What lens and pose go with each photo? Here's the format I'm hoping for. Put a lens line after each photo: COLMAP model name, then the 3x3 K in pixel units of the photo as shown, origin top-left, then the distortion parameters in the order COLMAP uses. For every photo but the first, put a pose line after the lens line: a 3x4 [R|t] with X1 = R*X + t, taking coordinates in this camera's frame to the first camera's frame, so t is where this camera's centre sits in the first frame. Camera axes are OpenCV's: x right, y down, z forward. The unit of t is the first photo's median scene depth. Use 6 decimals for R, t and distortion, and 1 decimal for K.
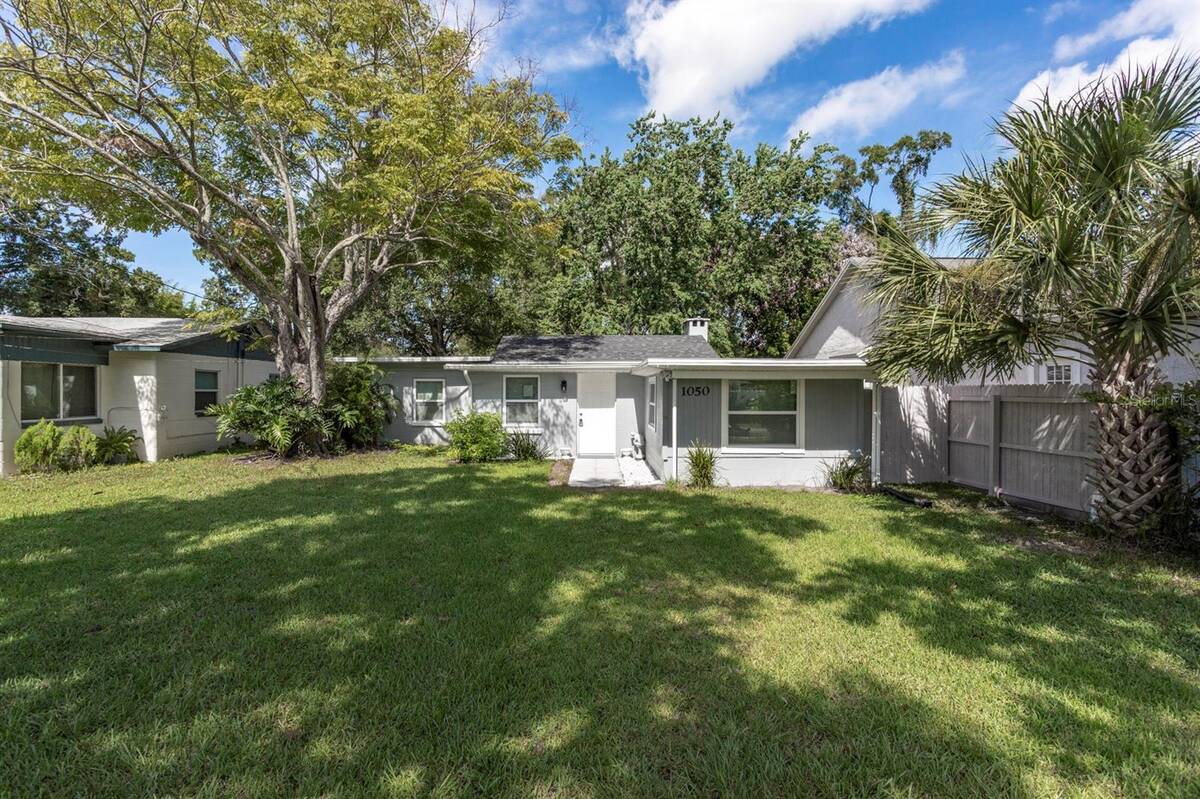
lens RADIAL K [[562.0, 0, 598.1], [0, 562.0, 399.1], [0, 0, 1]] dist [-0.001880, 0.001271]
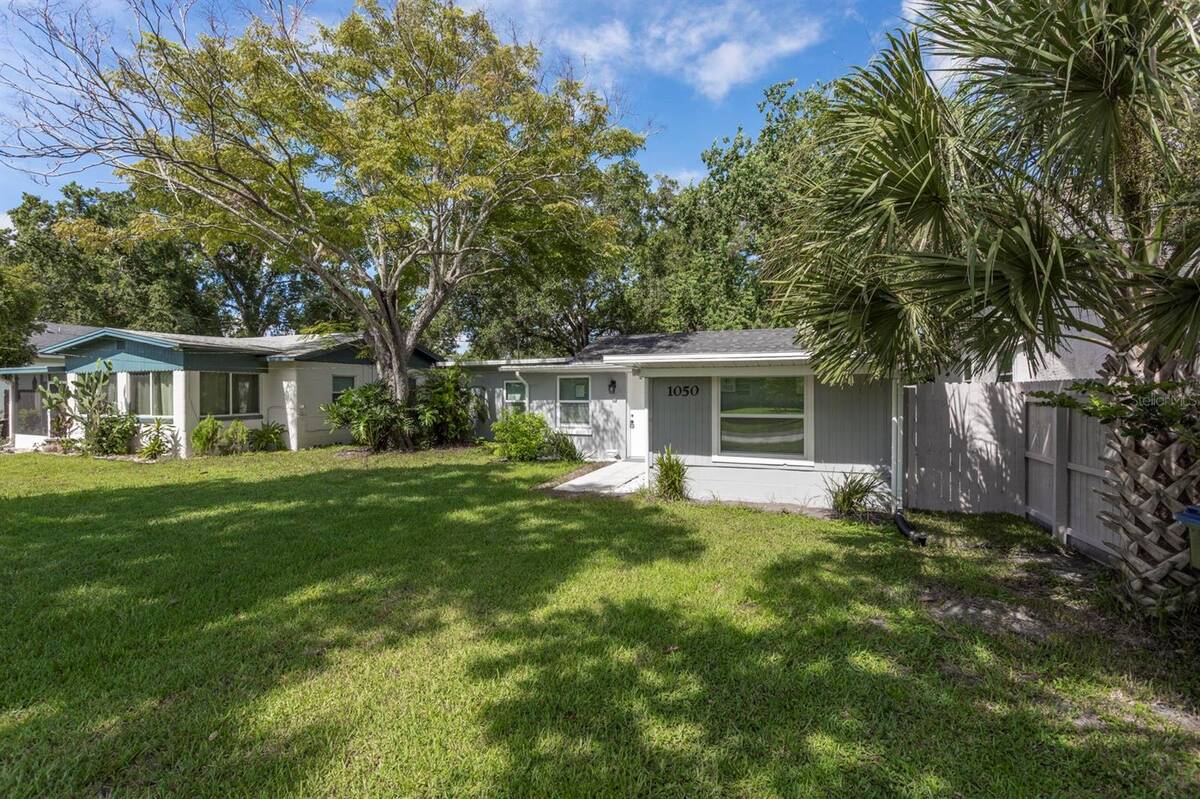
lens RADIAL K [[562.0, 0, 601.8], [0, 562.0, 399.1], [0, 0, 1]] dist [-0.001880, 0.001271]
pose [[0.932792, -0.000165, -0.360414, 0.274481], [-0.000072, 1.000000, -0.000644, -0.000492], [0.360414, 0.000627, 0.932792, 0.088162]]
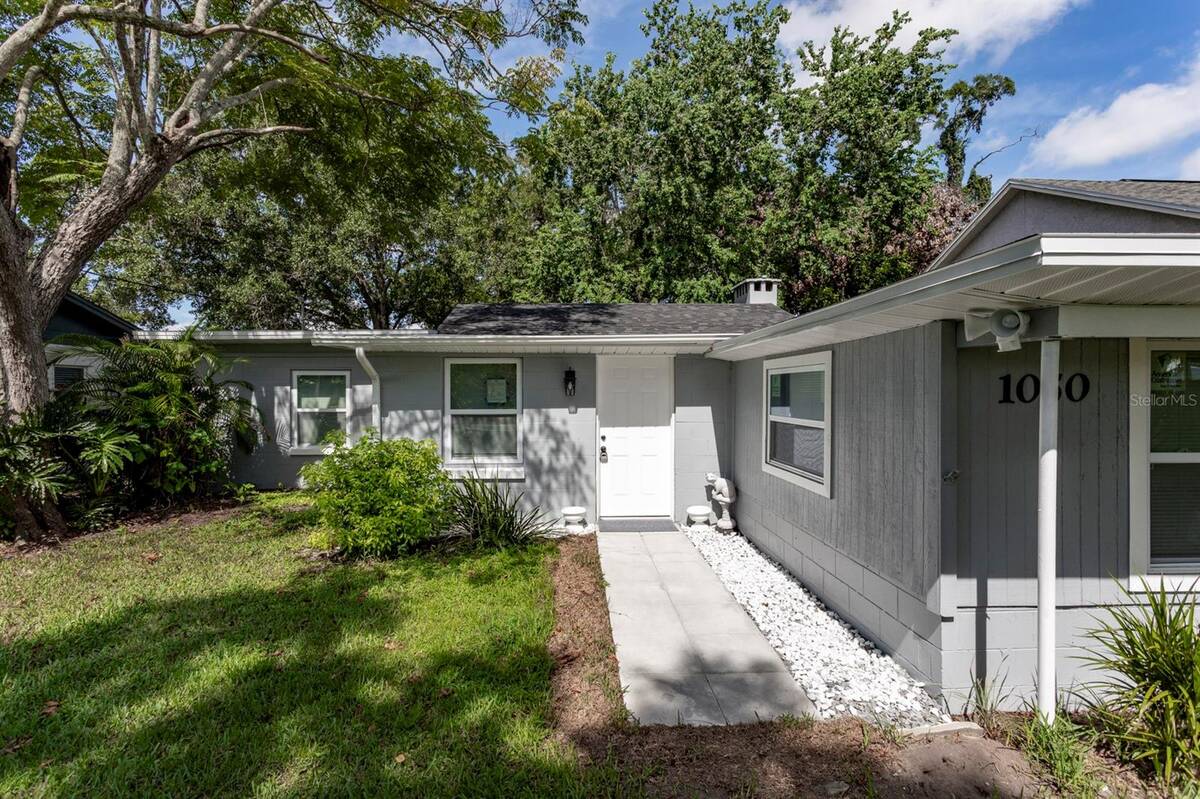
lens RADIAL K [[562.0, 0, 592.0], [0, 562.0, 396.9], [0, 0, 1]] dist [-0.001880, 0.001271]
pose [[0.999381, -0.005203, 0.034793, -0.059266], [0.005423, 0.999966, -0.006237, -0.006769], [-0.034759, 0.006422, 0.999375, 0.517481]]
